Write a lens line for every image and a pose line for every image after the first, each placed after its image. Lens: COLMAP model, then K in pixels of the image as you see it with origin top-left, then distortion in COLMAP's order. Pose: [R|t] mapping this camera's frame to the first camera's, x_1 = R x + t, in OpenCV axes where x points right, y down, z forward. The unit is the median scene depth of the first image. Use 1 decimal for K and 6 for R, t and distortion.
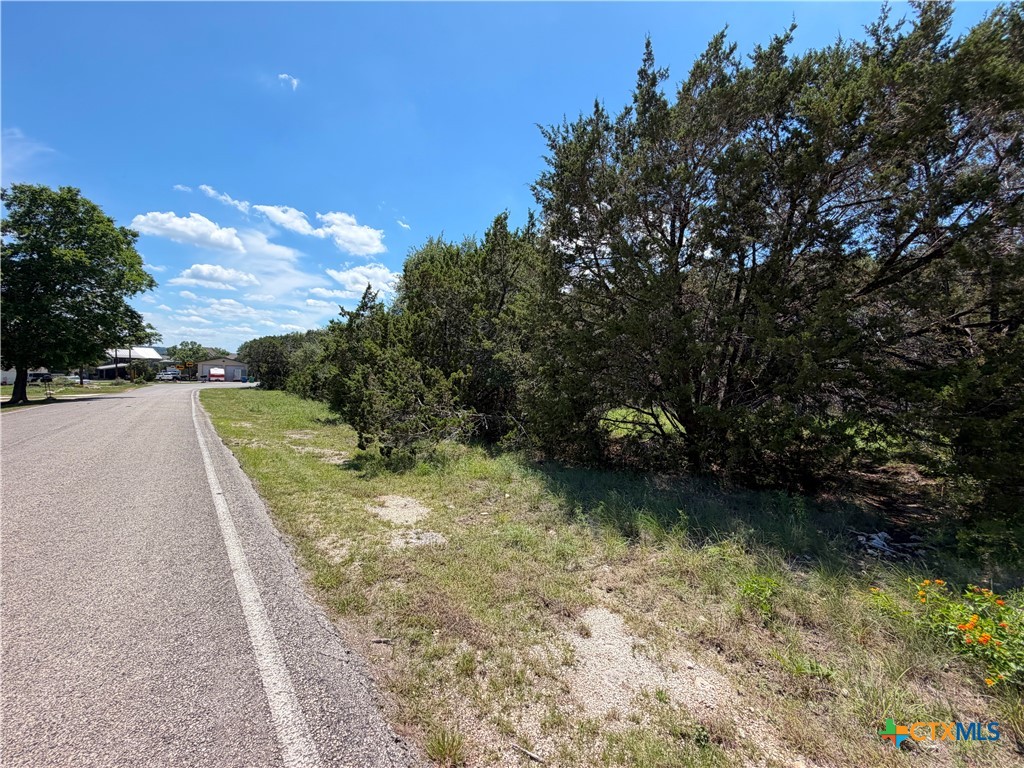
lens RADIAL K [[403.5, 0, 512.0], [0, 403.5, 384.0], [0, 0, 1]] dist [-0.006307, 0.000327]
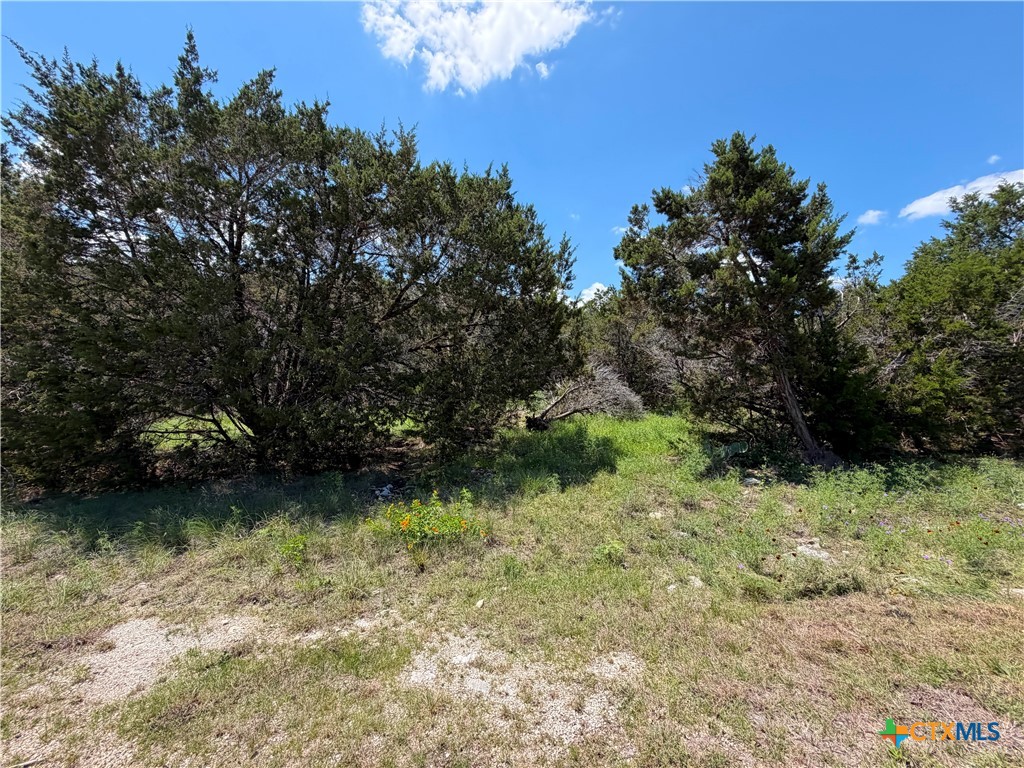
lens RADIAL K [[403.5, 0, 512.0], [0, 403.5, 384.0], [0, 0, 1]] dist [-0.006307, 0.000327]
pose [[0.586059, -0.025472, 0.809868, -0.006568], [0.026015, 0.999582, 0.012613, -0.006573], [-0.809851, 0.013677, 0.586476, -0.172950]]
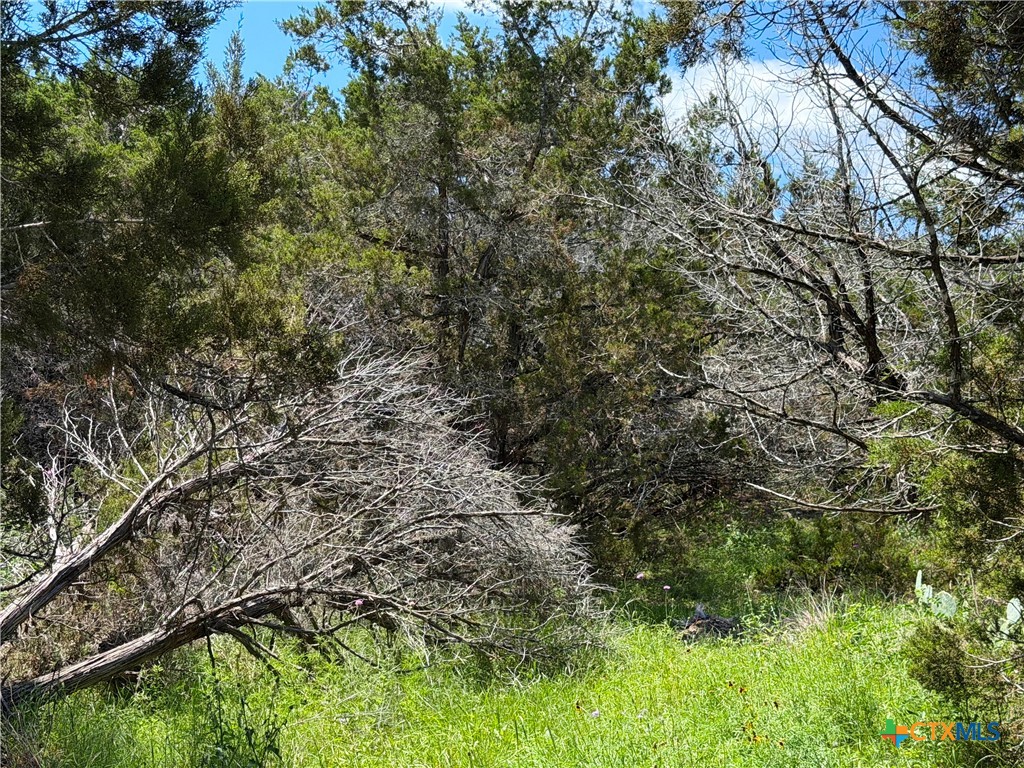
lens RADIAL K [[1546.0, 0, 472.8], [0, 1546.0, 409.7], [0, 0, 1]] dist [0.123435, 0.031796]
pose [[0.315752, 0.026341, 0.948476, 0.852829], [0.025563, 0.999016, -0.036255, 0.053407], [-0.948497, 0.035694, 0.314768, 0.228604]]
